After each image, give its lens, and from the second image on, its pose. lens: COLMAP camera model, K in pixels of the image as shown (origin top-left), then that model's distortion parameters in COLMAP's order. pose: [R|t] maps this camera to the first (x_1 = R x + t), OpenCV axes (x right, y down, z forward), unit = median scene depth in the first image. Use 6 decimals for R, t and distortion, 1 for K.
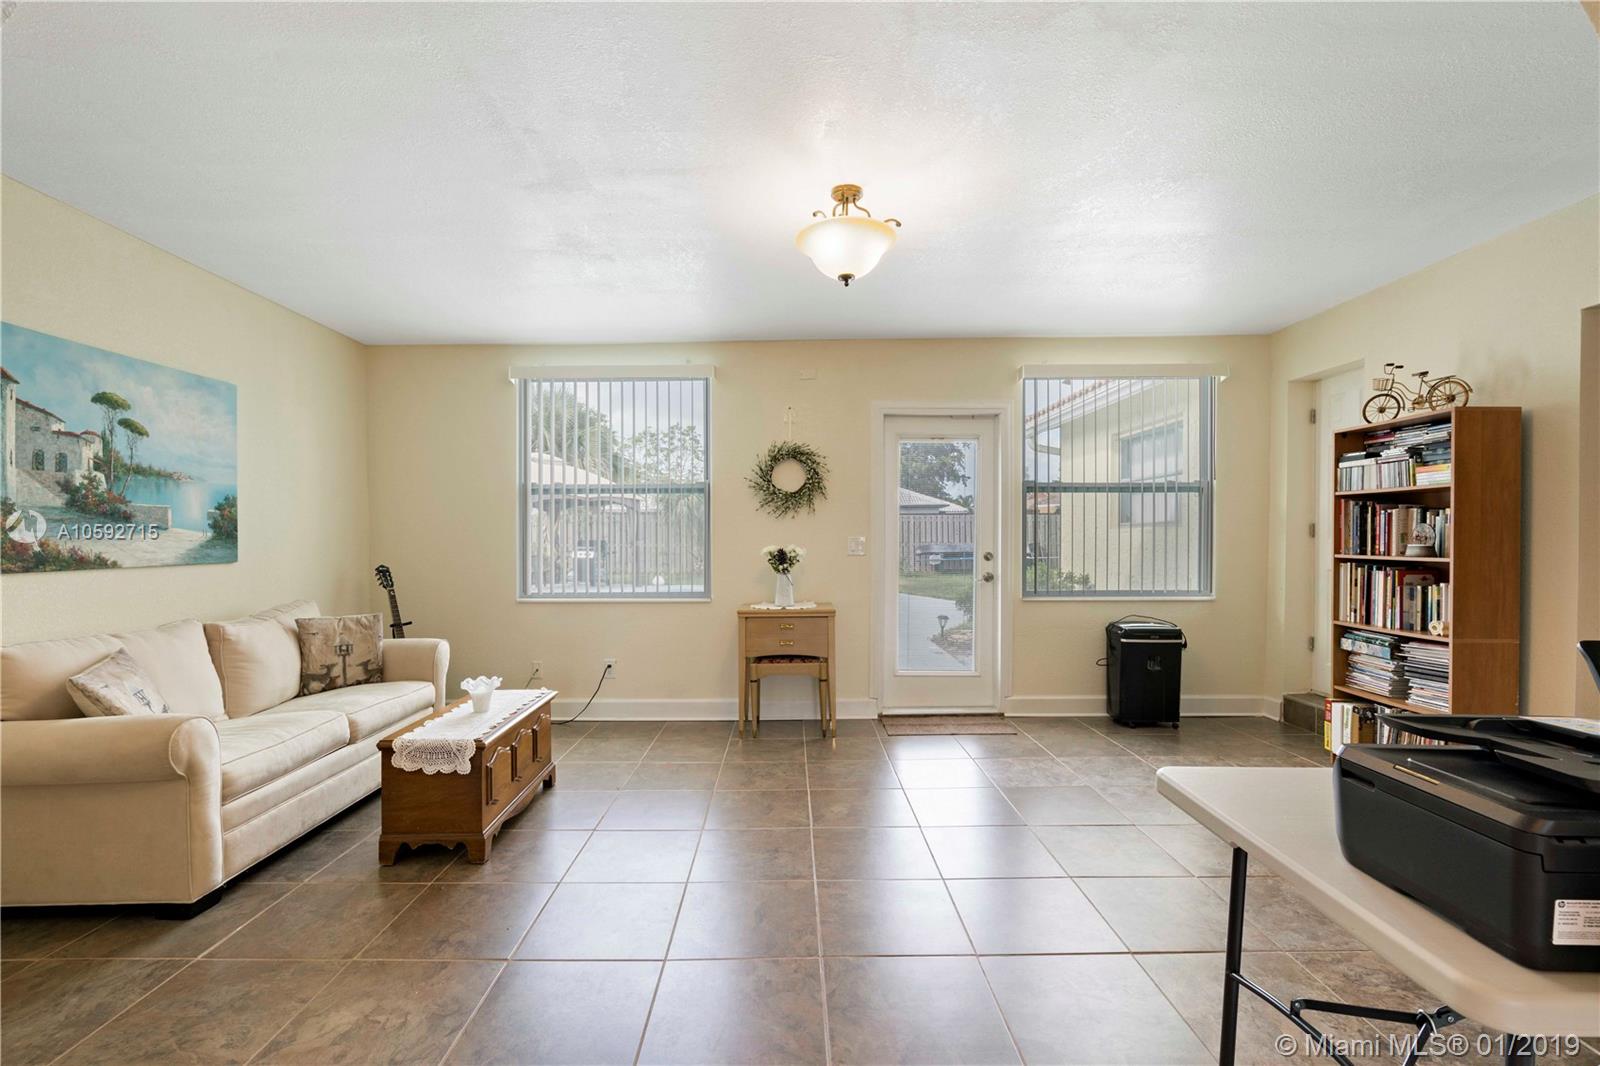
lens RADIAL K [[719.0, 0, 793.9], [0, 719.0, 537.3], [0, 0, 1]] dist [-0.011105, 0.004715]
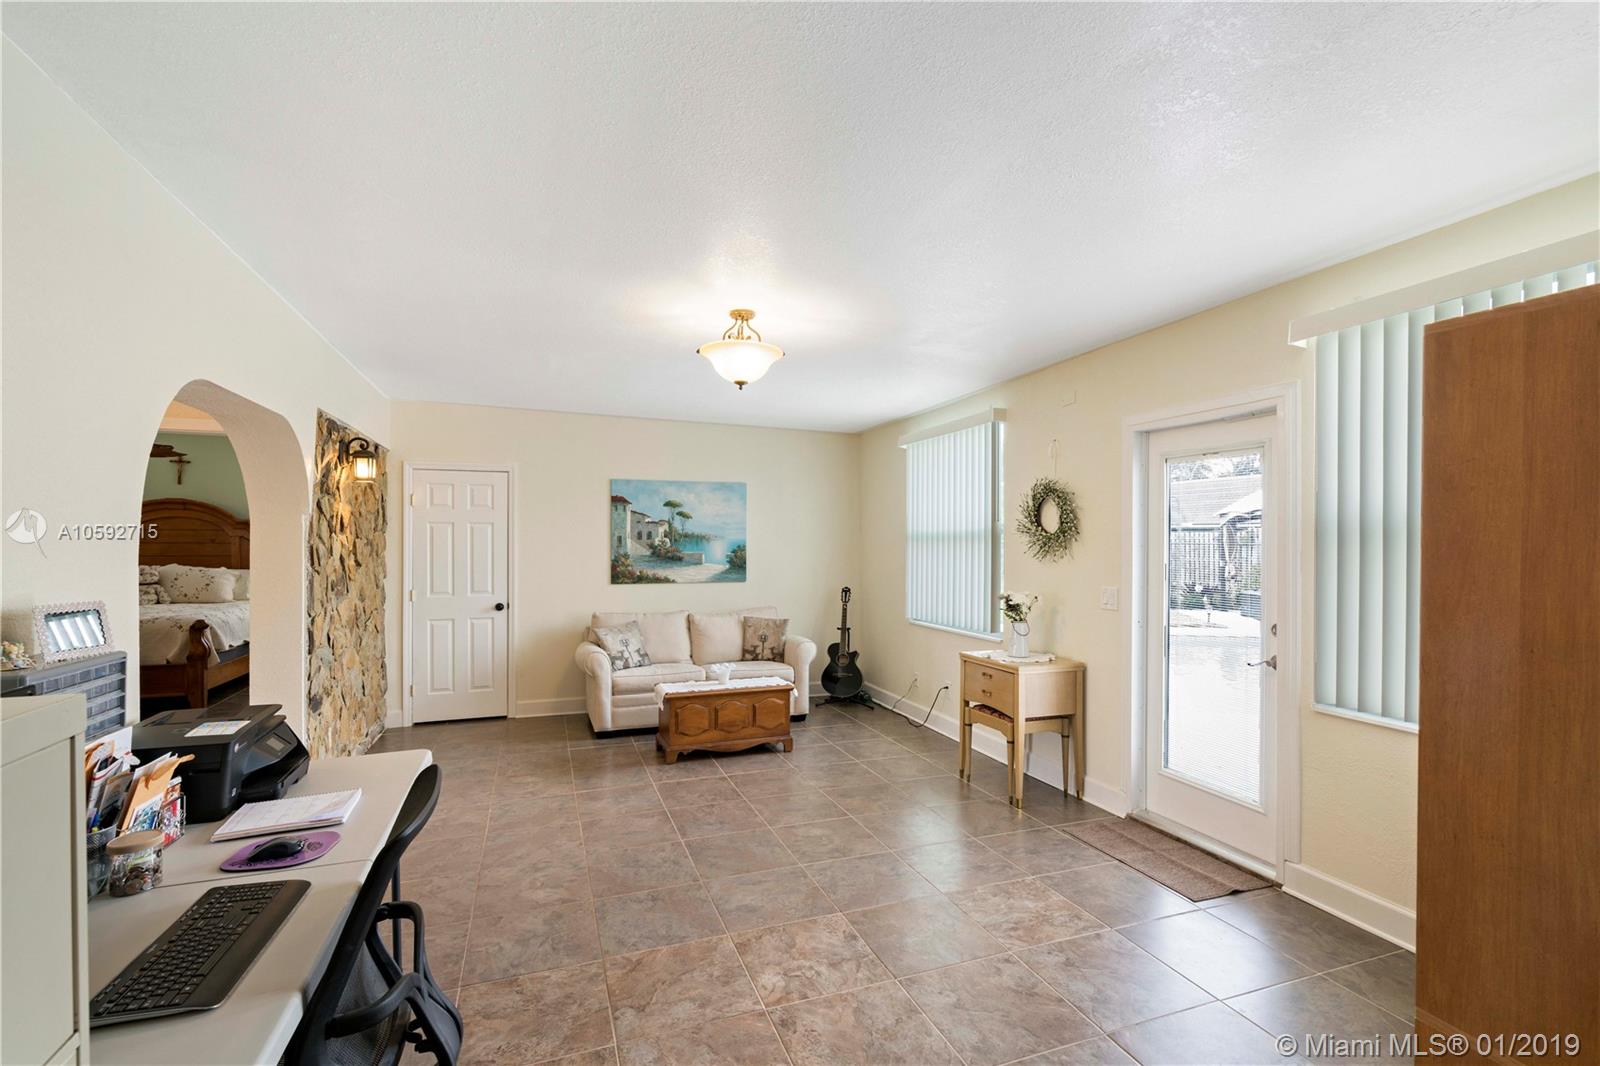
lens RADIAL K [[719.0, 0, 793.1], [0, 719.0, 546.6], [0, 0, 1]] dist [-0.011105, 0.004715]
pose [[0.332723, 0.008711, -0.942984, 0.973633], [-0.004395, 0.999961, 0.007687, -0.068598], [0.943014, 0.001586, 0.332748, 0.518410]]
